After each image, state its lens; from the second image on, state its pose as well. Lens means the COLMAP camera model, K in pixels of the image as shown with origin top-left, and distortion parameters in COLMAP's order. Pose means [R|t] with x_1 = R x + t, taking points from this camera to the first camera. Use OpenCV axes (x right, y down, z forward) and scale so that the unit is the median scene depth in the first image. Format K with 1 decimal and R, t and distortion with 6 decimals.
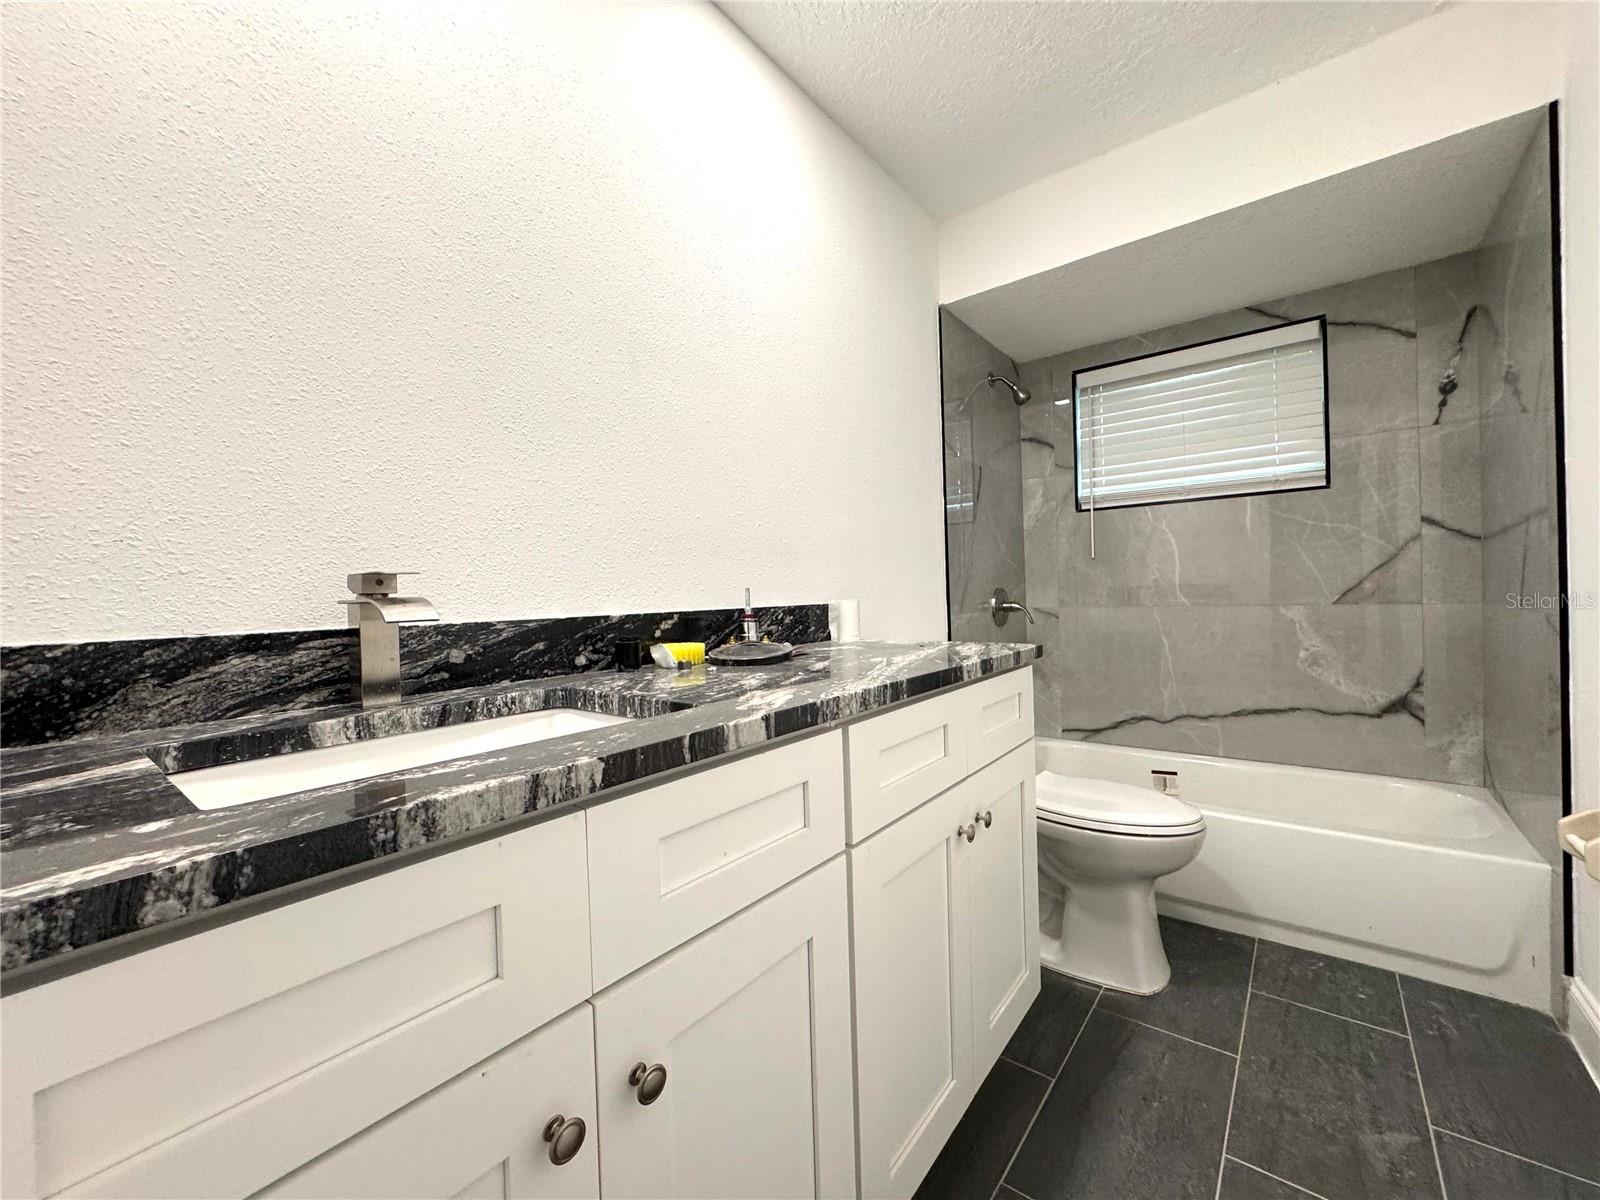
lens RADIAL K [[641.7, 0, 799.9], [0, 641.7, 601.0], [0, 0, 1]] dist [-0.002227, -0.001967]
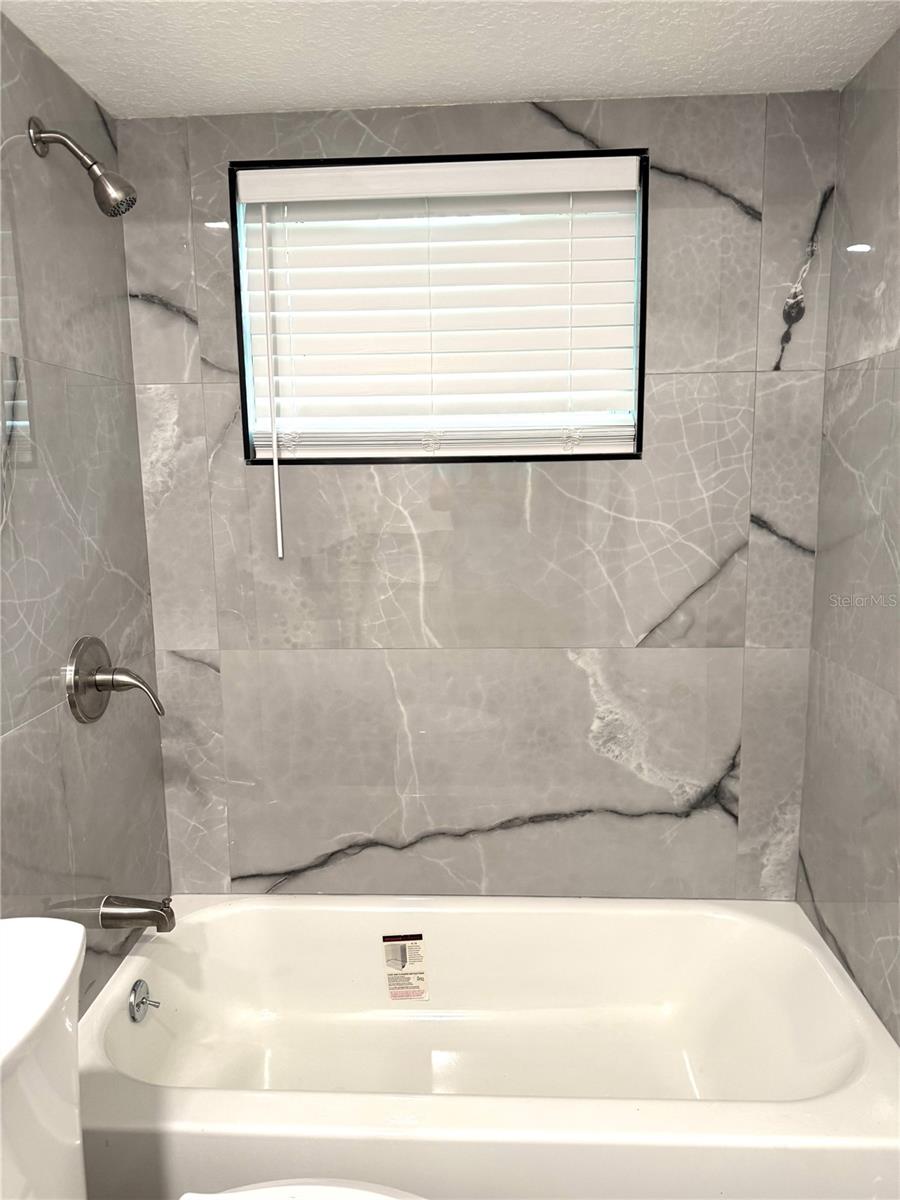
lens RADIAL K [[847.6, 0, 450.9], [0, 847.6, 602.9], [0, 0, 1]] dist [0.032861, -0.030184]
pose [[0.813920, -0.073774, 0.576275, 0.203504], [-0.004454, 0.991083, 0.133168, -0.142626], [-0.580960, -0.110955, 0.806334, 0.428984]]
